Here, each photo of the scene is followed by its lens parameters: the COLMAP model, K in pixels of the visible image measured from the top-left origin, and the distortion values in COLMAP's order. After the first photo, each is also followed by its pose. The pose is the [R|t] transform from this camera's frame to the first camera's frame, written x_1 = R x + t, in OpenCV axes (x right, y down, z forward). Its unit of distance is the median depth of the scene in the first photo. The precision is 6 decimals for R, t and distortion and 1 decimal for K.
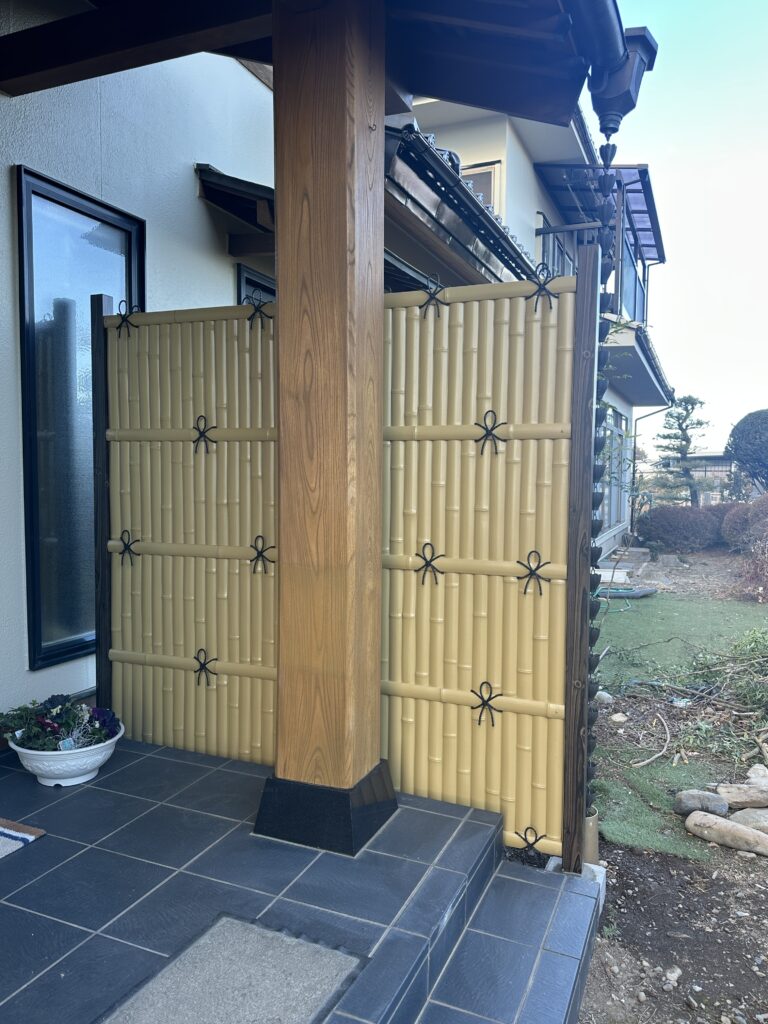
lens RADIAL K [[754.4, 0, 384.0], [0, 754.4, 512.0], [0, 0, 1]] dist [0.035248, -0.000443]
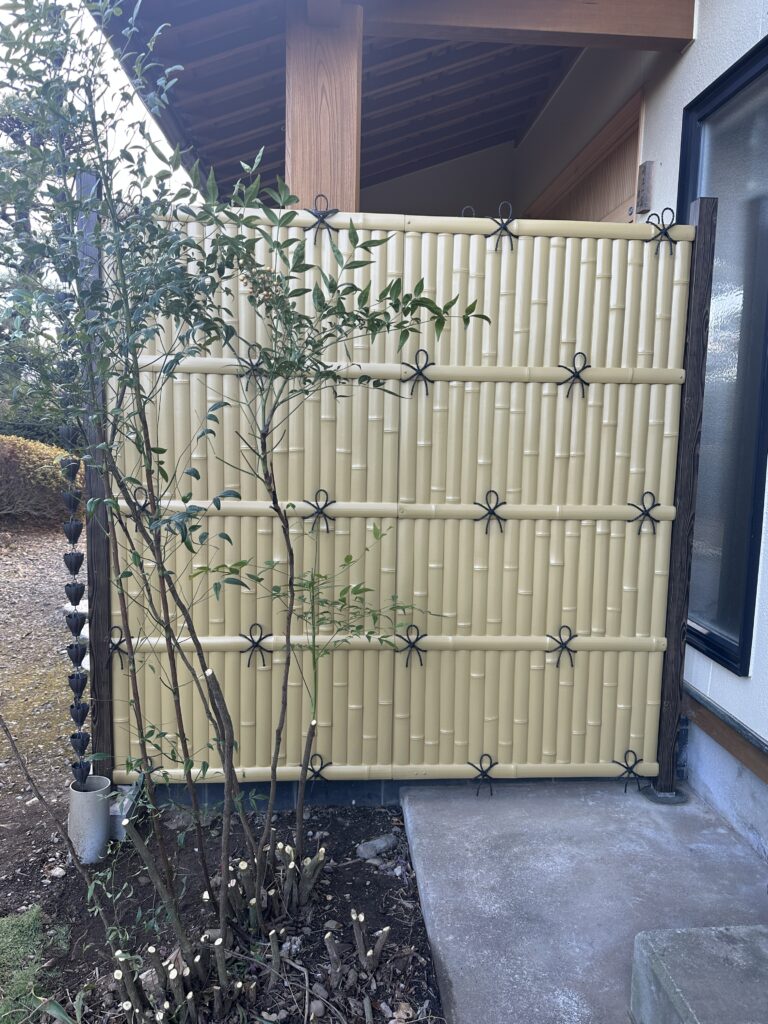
lens RADIAL K [[754.4, 0, 384.0], [0, 754.4, 512.0], [0, 0, 1]] dist [0.035248, -0.000443]
pose [[0.912440, -0.054417, 0.405576, -0.468144], [0.020867, 0.996017, 0.086692, -0.018096], [-0.408678, -0.070638, 0.909941, 0.179316]]
